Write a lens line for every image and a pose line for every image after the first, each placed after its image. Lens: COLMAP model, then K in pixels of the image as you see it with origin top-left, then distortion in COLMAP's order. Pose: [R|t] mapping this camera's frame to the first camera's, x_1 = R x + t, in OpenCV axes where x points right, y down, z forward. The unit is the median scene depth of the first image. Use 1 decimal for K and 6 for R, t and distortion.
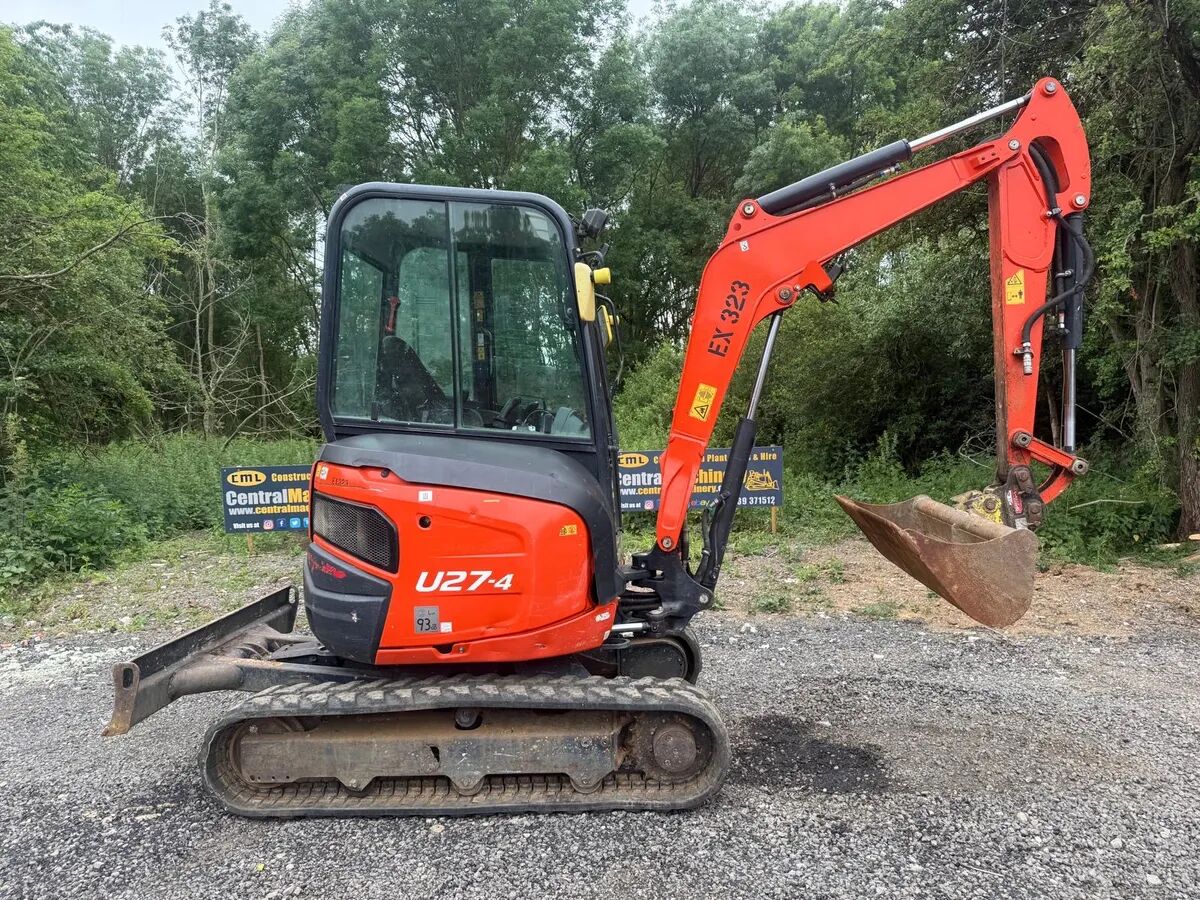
lens RADIAL K [[875.2, 0, 530.0], [0, 875.2, 456.8], [0, 0, 1]] dist [0.096947, -0.133316]
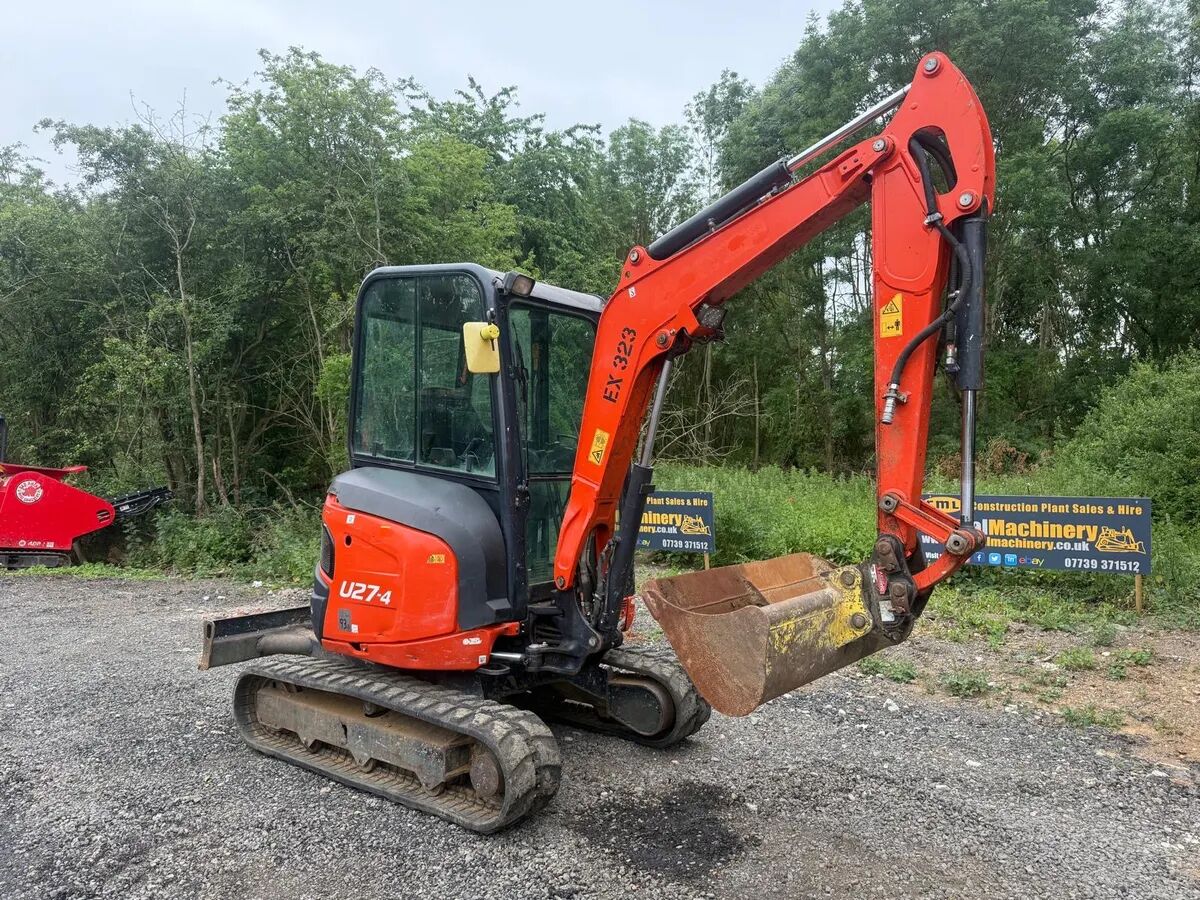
lens RADIAL K [[861.5, 0, 600.0], [0, 861.5, 450.0], [0, 0, 1]] dist [0.105237, -0.183026]
pose [[0.802973, 0.023577, -0.595549, 0.809121], [-0.044336, 0.998812, -0.020235, -0.039826], [0.594364, 0.042652, 0.803064, 0.203877]]
